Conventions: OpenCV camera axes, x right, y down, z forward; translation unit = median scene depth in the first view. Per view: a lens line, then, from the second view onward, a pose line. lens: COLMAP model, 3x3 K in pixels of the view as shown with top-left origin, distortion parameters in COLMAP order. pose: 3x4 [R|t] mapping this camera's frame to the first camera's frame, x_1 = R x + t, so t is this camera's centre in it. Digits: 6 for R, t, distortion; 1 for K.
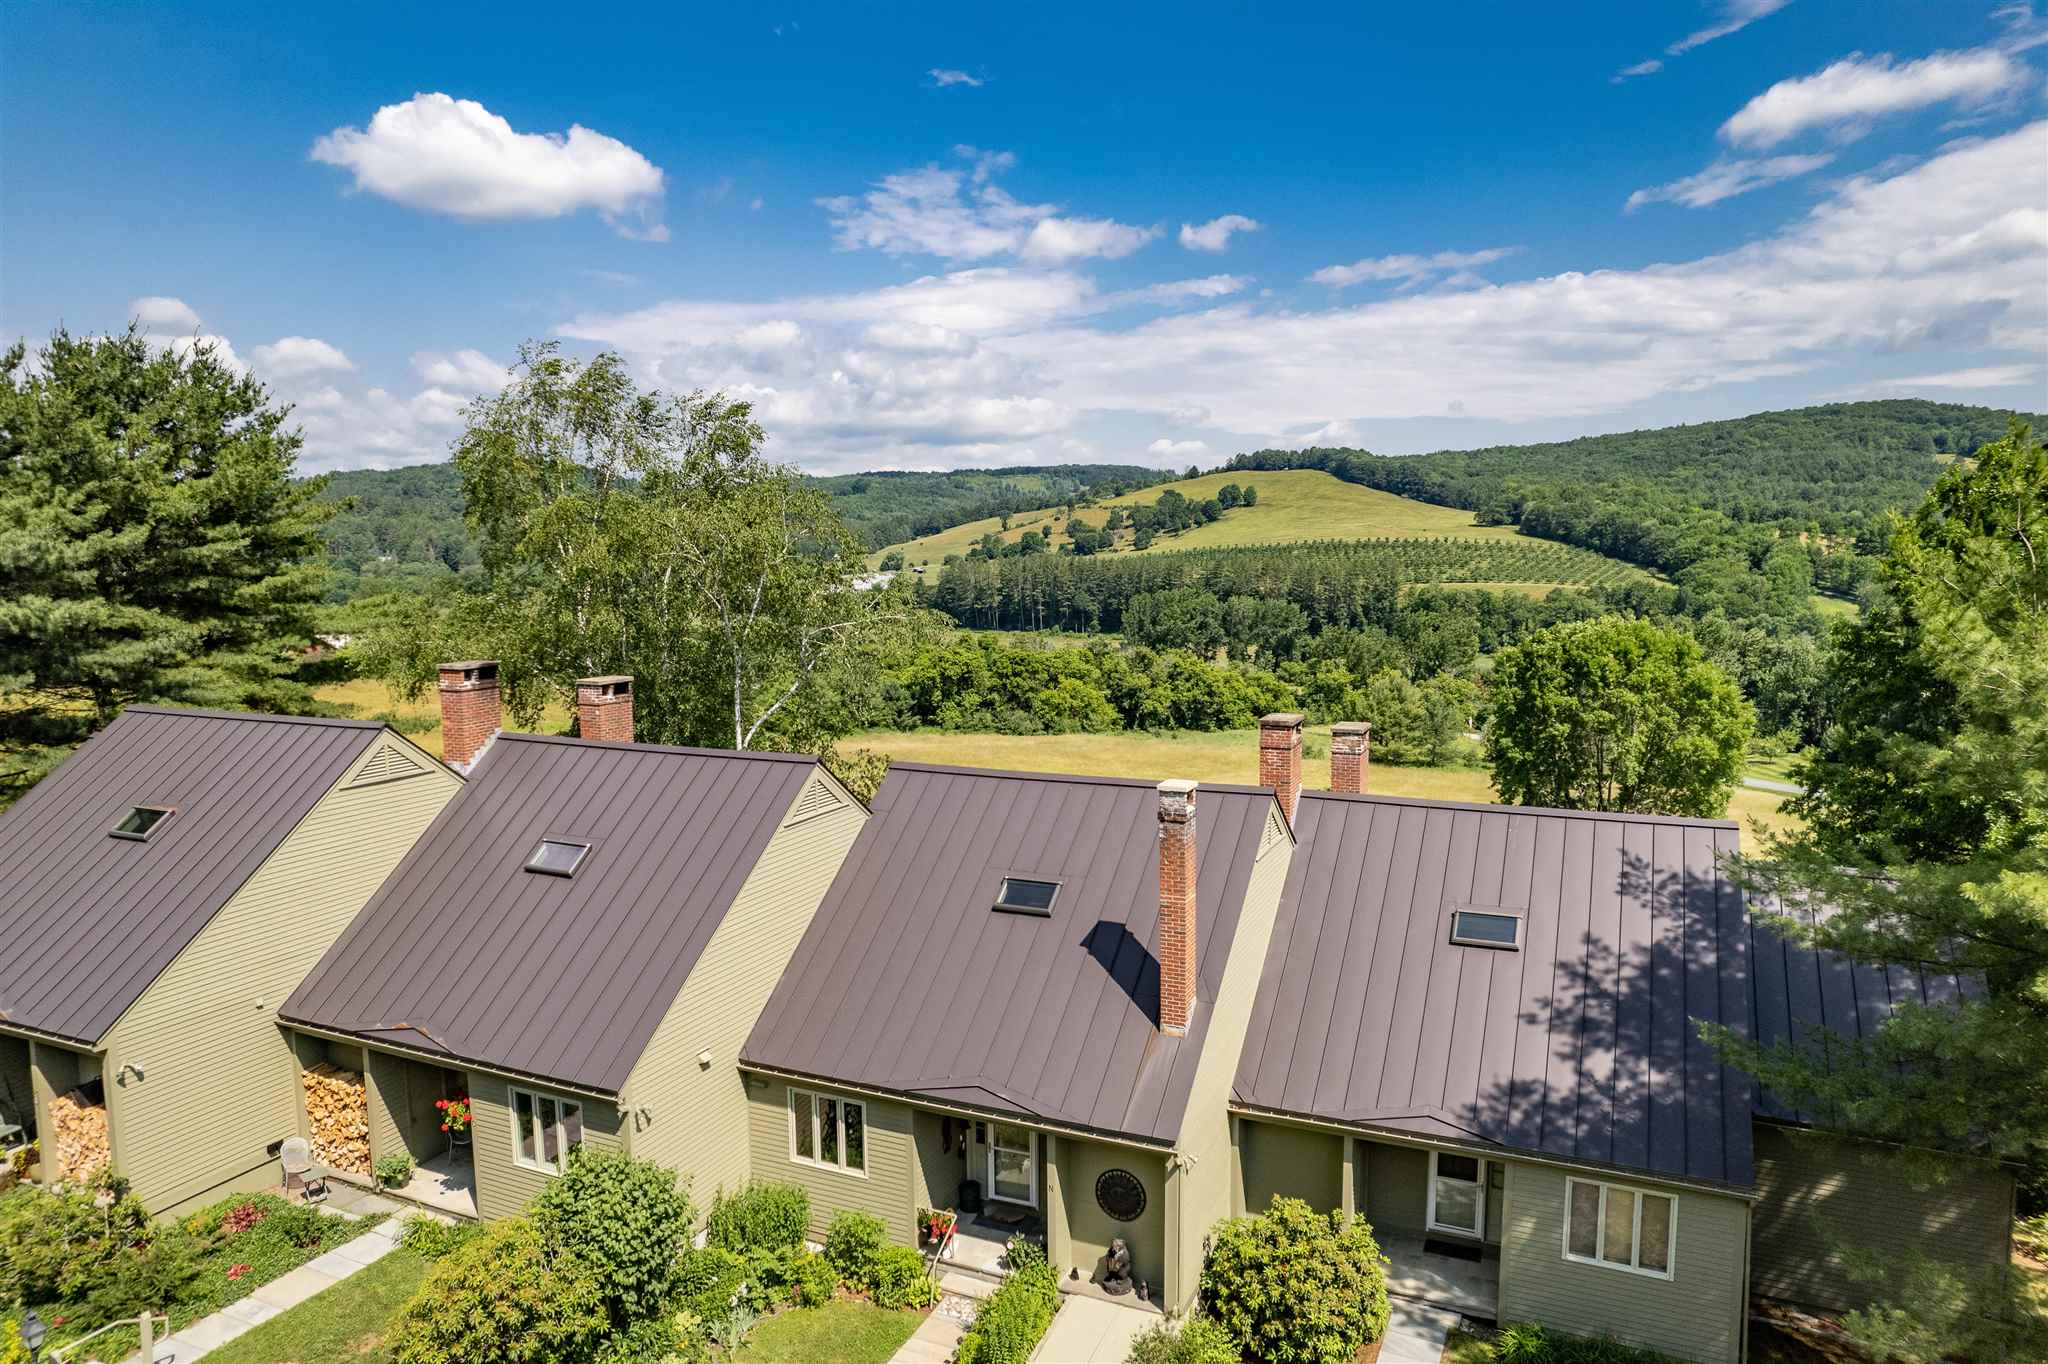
lens RADIAL K [[1279.3, 0, 1025.0], [0, 1279.3, 678.9], [0, 0, 1]] dist [-0.060608, 0.035754]
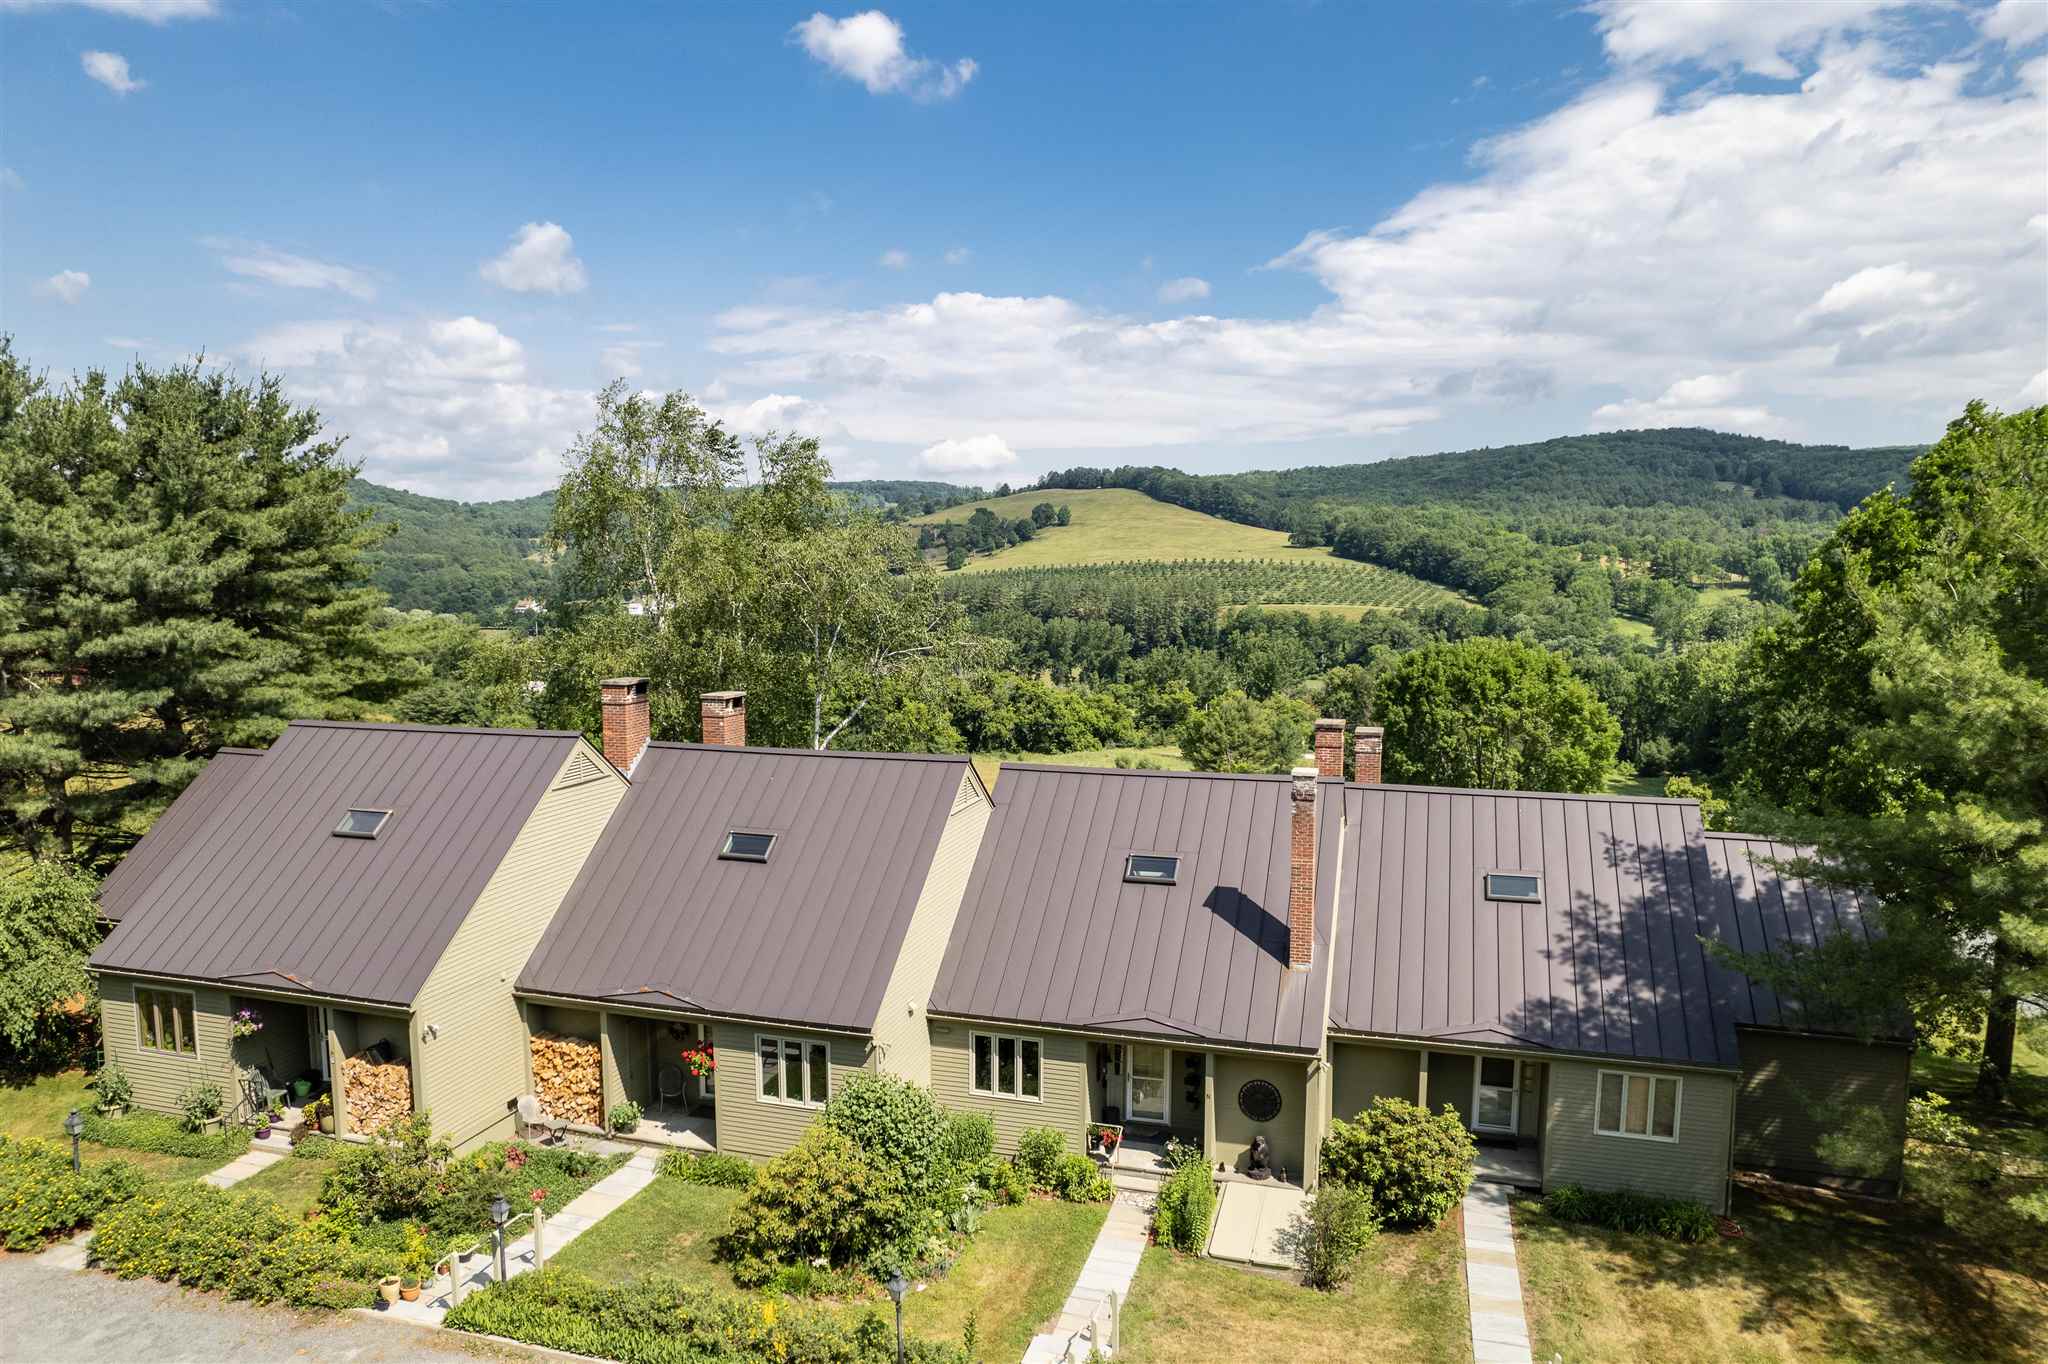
lens RADIAL K [[1332.1, 0, 976.4], [0, 1332.1, 688.4], [0, 0, 1]] dist [-0.052312, -0.001828]
pose [[0.993562, -0.003919, 0.113224, -0.197514], [0.005175, 0.999928, -0.010801, 0.007429], [-0.113174, 0.011317, 0.993511, -0.152179]]
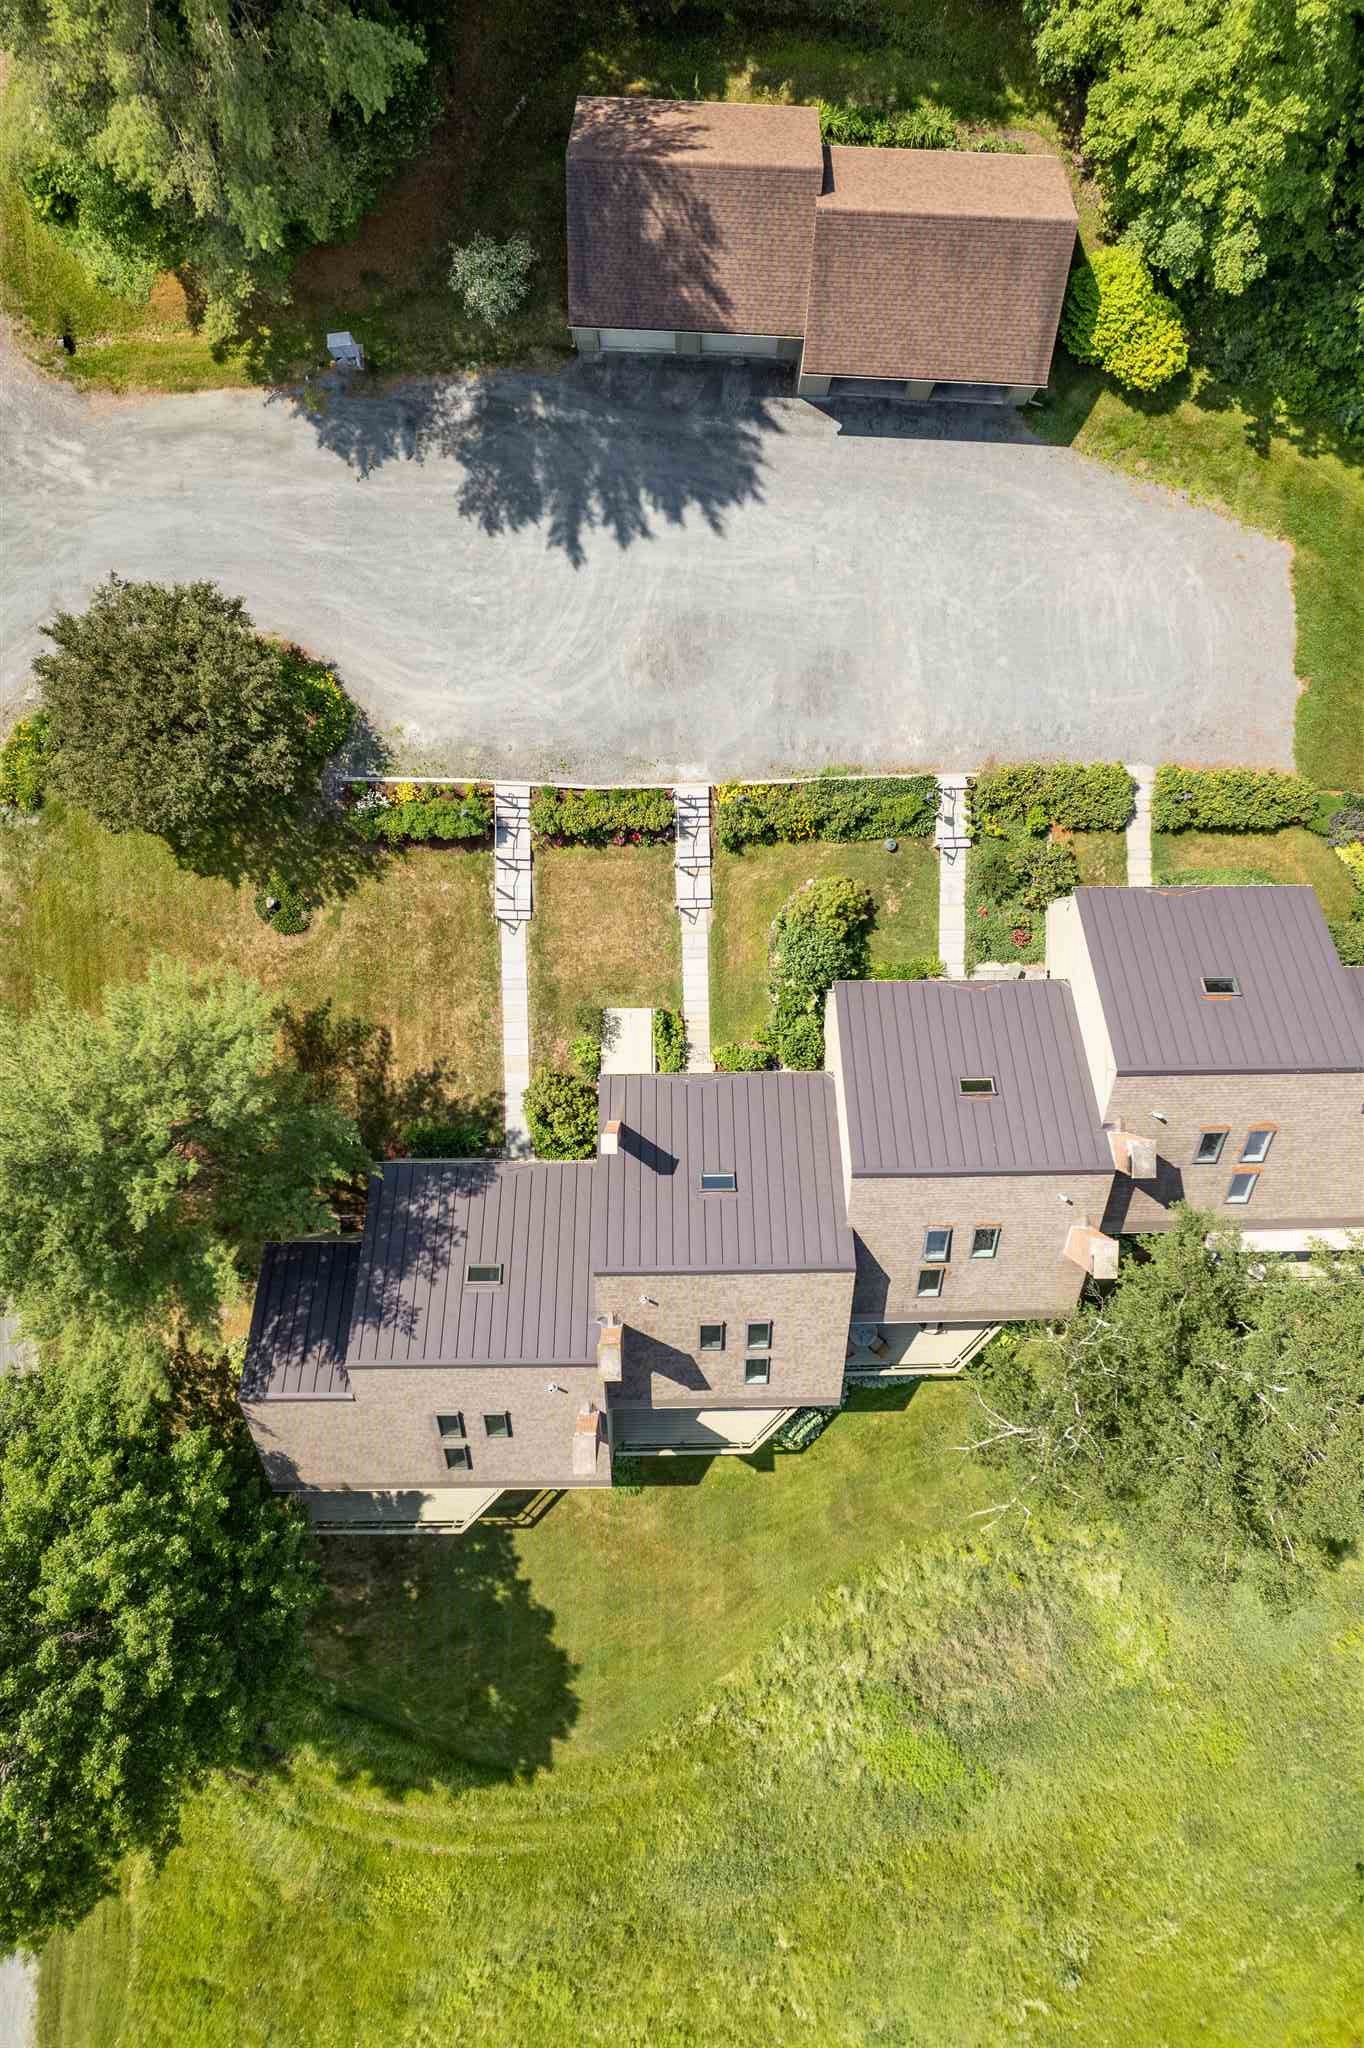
lens RADIAL K [[1279.3, 0, 676.2], [0, 1279.3, 1026.6], [0, 0, 1]] dist [-0.060608, 0.035754]
pose [[-0.909244, 0.416009, 0.014568, -0.038611], [-0.046770, -0.136873, 0.989484, -1.002529], [0.413628, 0.899001, 0.143908, 0.342344]]
